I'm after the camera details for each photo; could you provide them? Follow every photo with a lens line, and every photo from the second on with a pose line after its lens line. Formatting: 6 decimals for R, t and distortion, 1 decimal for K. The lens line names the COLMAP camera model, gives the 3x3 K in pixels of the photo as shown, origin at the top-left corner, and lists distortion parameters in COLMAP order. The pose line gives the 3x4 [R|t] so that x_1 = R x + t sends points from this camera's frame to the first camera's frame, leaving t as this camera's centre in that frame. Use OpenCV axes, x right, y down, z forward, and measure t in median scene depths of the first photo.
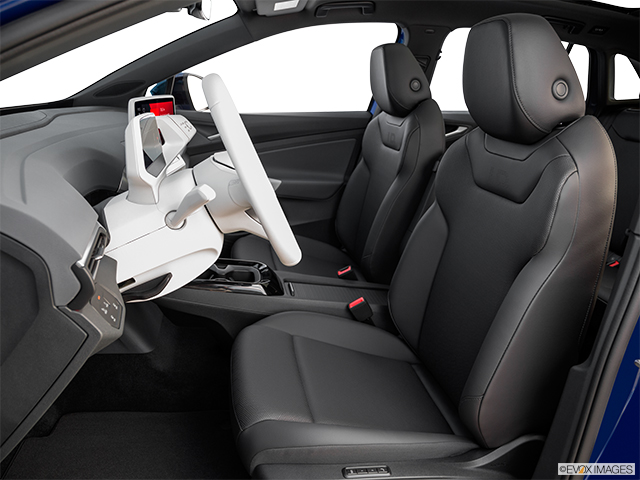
lens RADIAL K [[505.7, 0, 320.0], [0, 505.7, 240.0], [0, 0, 1]] dist [-0.112733, 0.062262]
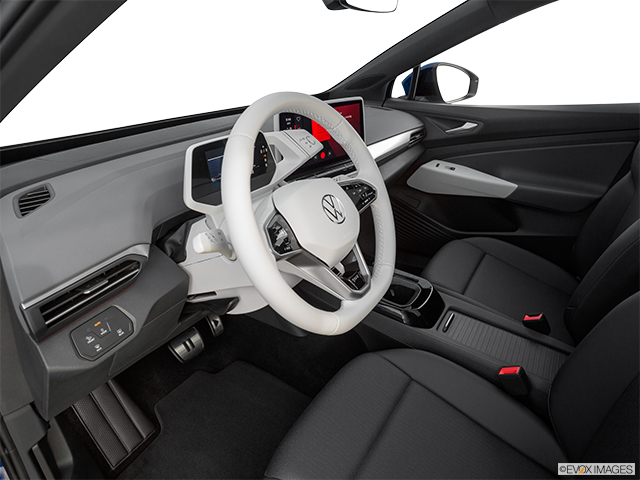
lens RADIAL K [[401.4, 0, 320.0], [0, 401.4, 240.0], [0, 0, 1]] dist [-0.007044, -0.000969]
pose [[0.731654, 0.217430, -0.646070, 0.184692], [-0.138384, 0.975408, 0.171551, -0.120831], [0.667482, -0.036110, 0.743750, 0.300188]]
